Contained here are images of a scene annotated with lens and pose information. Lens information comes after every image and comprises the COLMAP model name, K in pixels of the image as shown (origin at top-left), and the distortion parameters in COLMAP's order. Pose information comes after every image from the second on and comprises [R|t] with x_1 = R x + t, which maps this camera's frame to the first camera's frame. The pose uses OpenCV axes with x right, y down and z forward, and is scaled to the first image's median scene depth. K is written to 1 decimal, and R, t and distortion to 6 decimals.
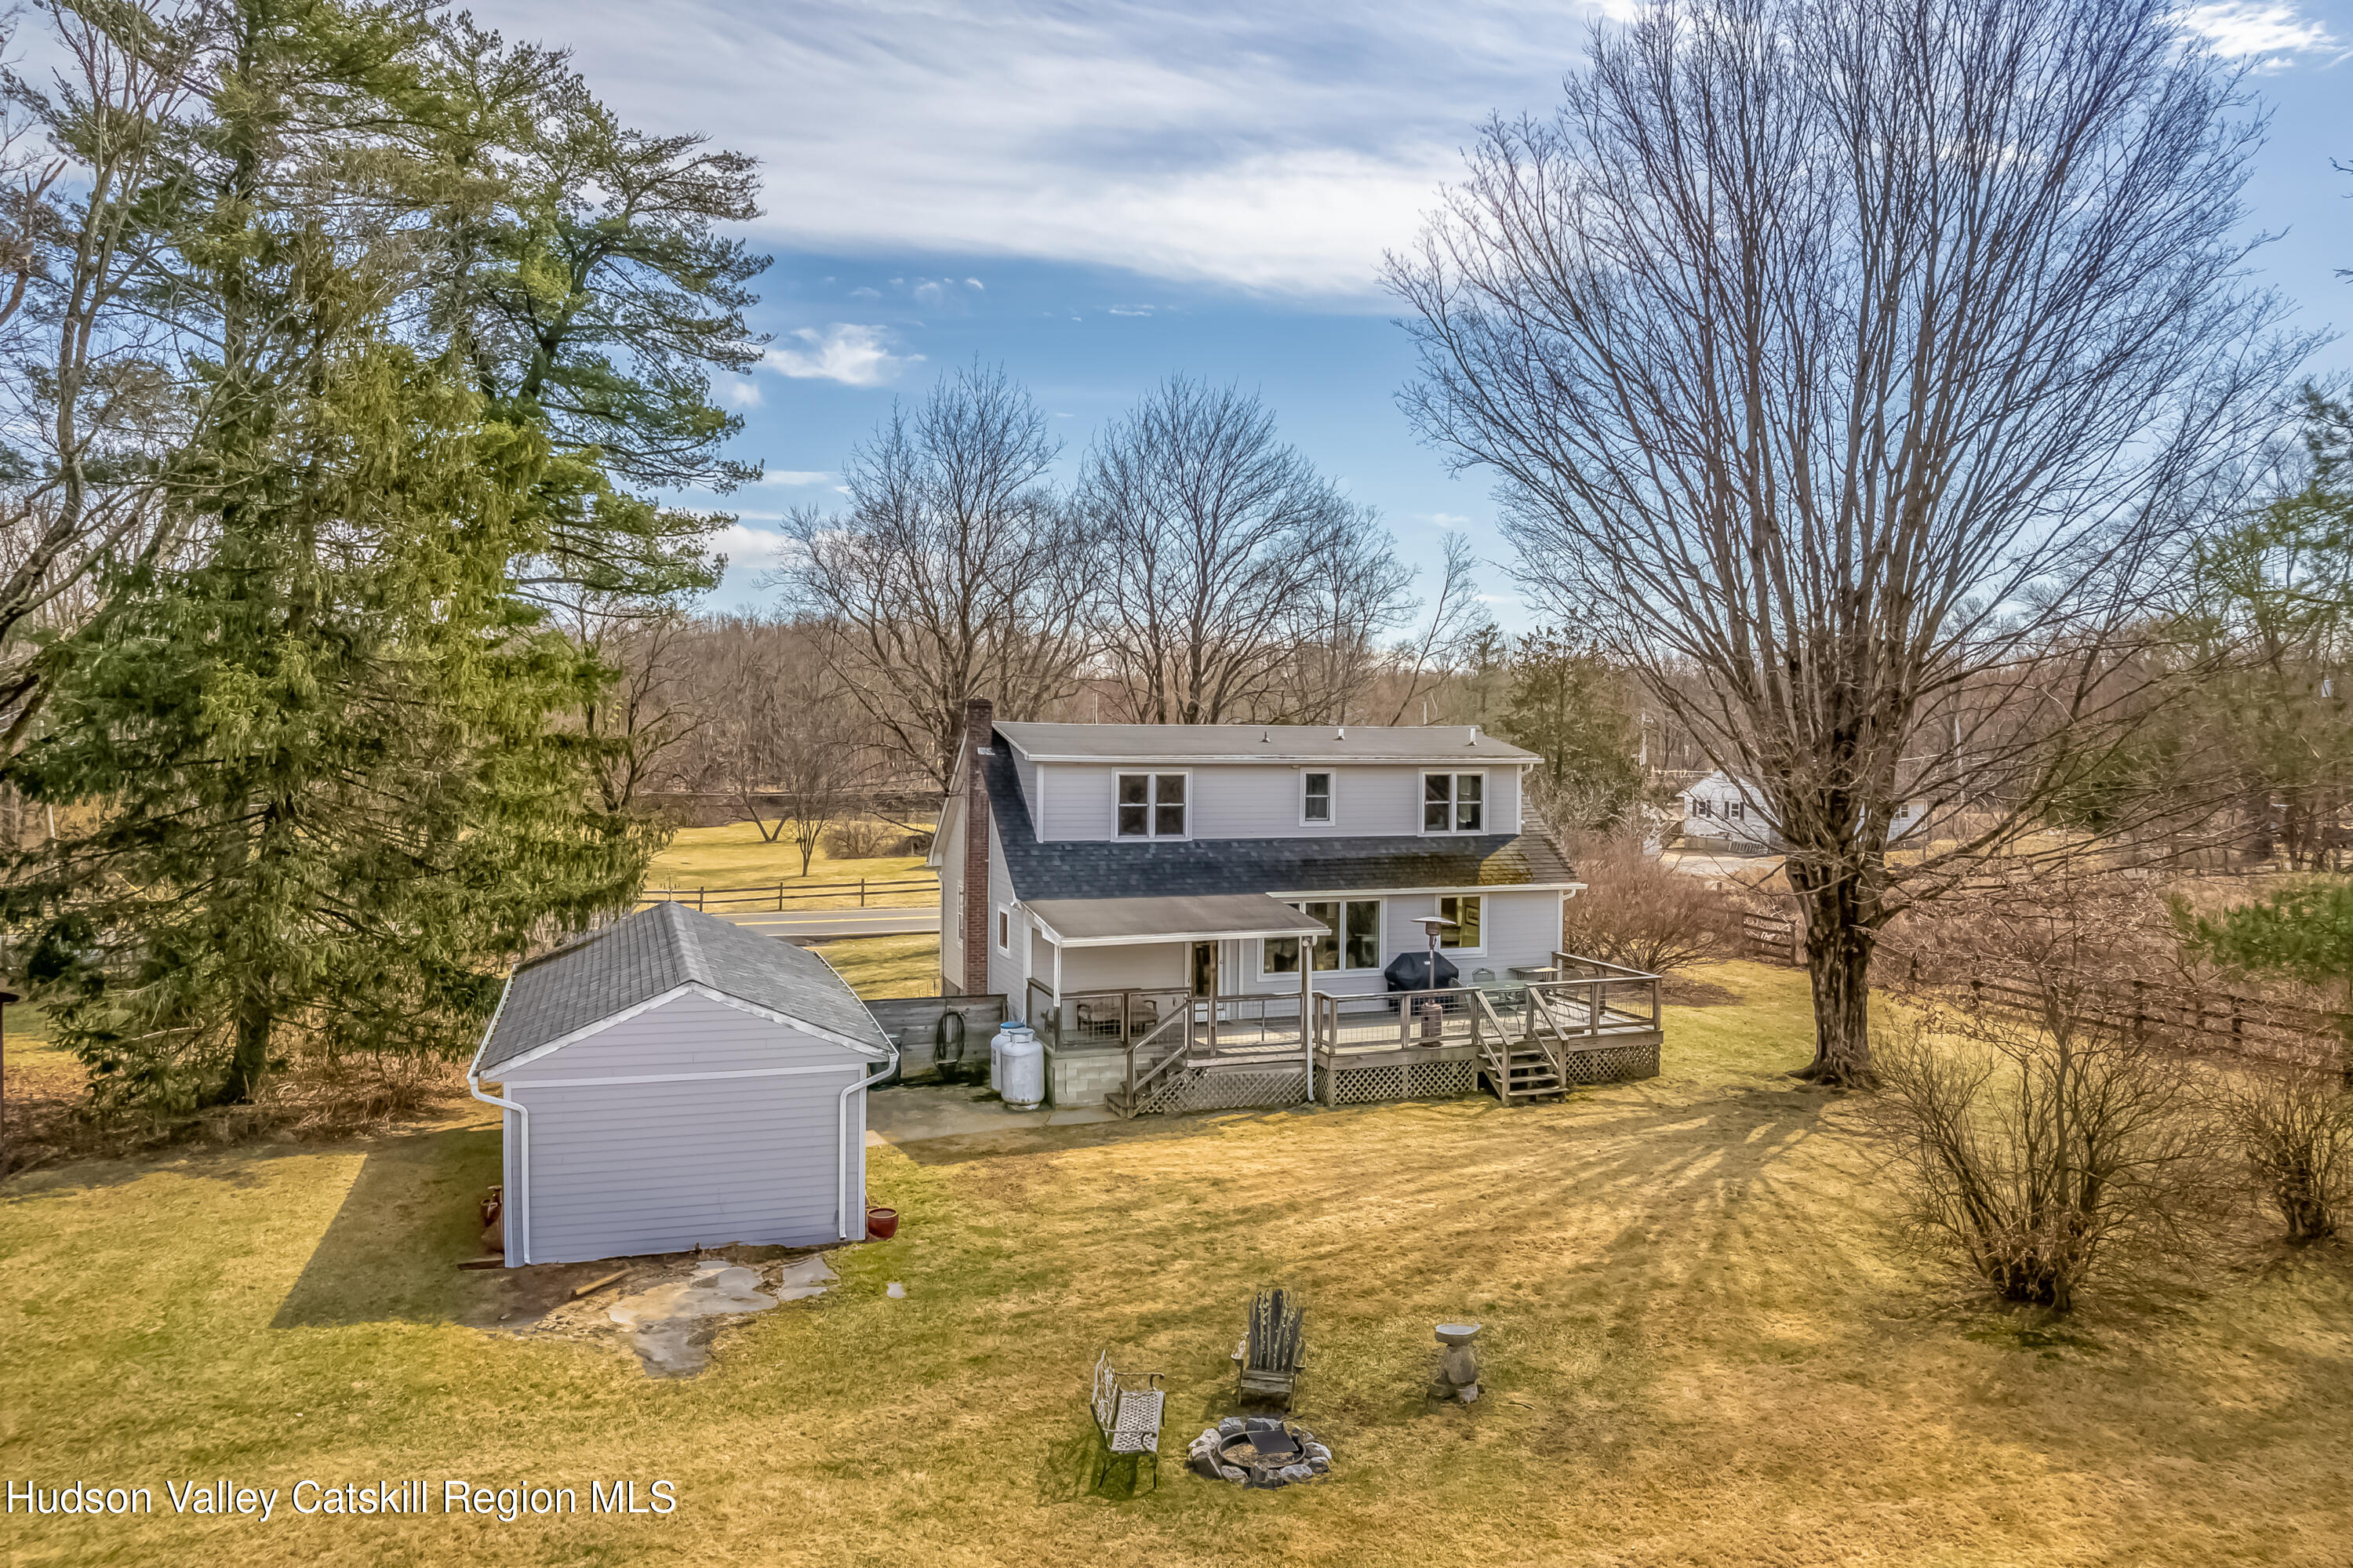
lens RADIAL K [[1479.5, 0, 1176.5], [0, 1479.5, 784.0], [0, 0, 1]] dist [-0.001311, -0.000078]
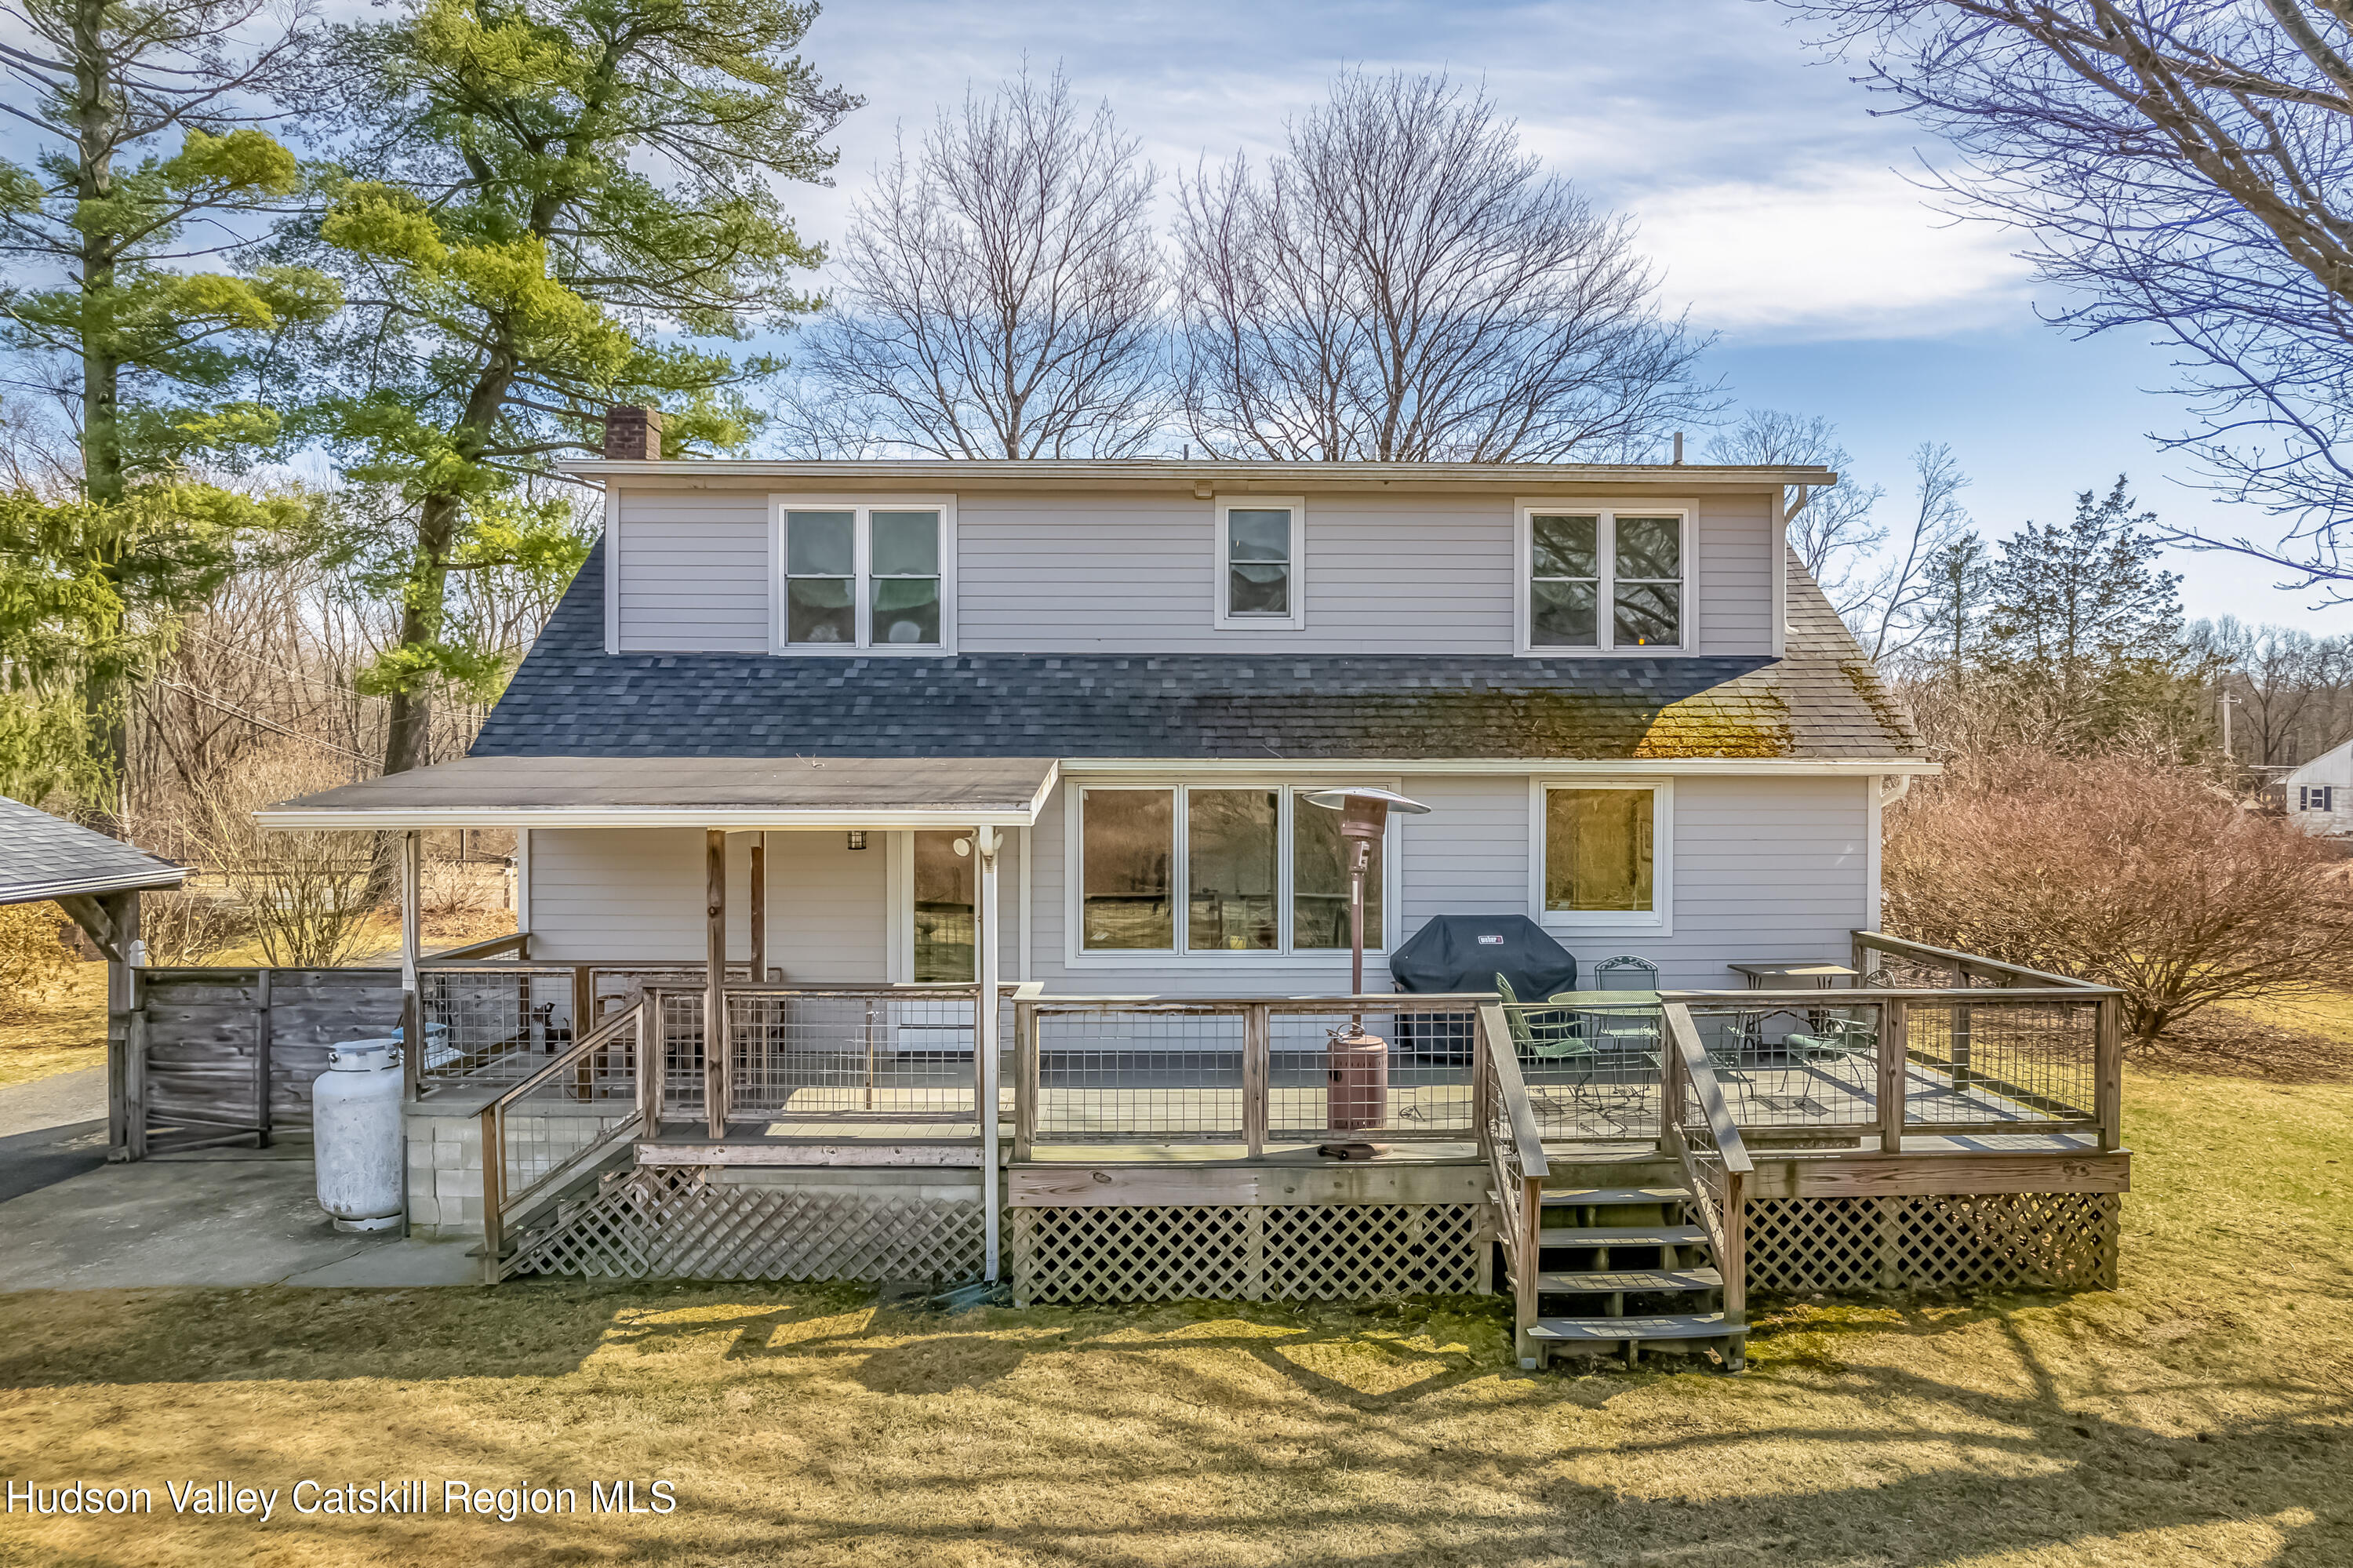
lens RADIAL K [[1453.7, 0, 1176.2], [0, 1453.7, 811.0], [0, 0, 1]] dist [-0.026331, 0.000566]
pose [[0.945488, 0.001531, -0.325654, 0.229457], [-0.002201, 0.999996, -0.001689, 0.090089], [0.325650, 0.002314, 0.945488, 0.618594]]
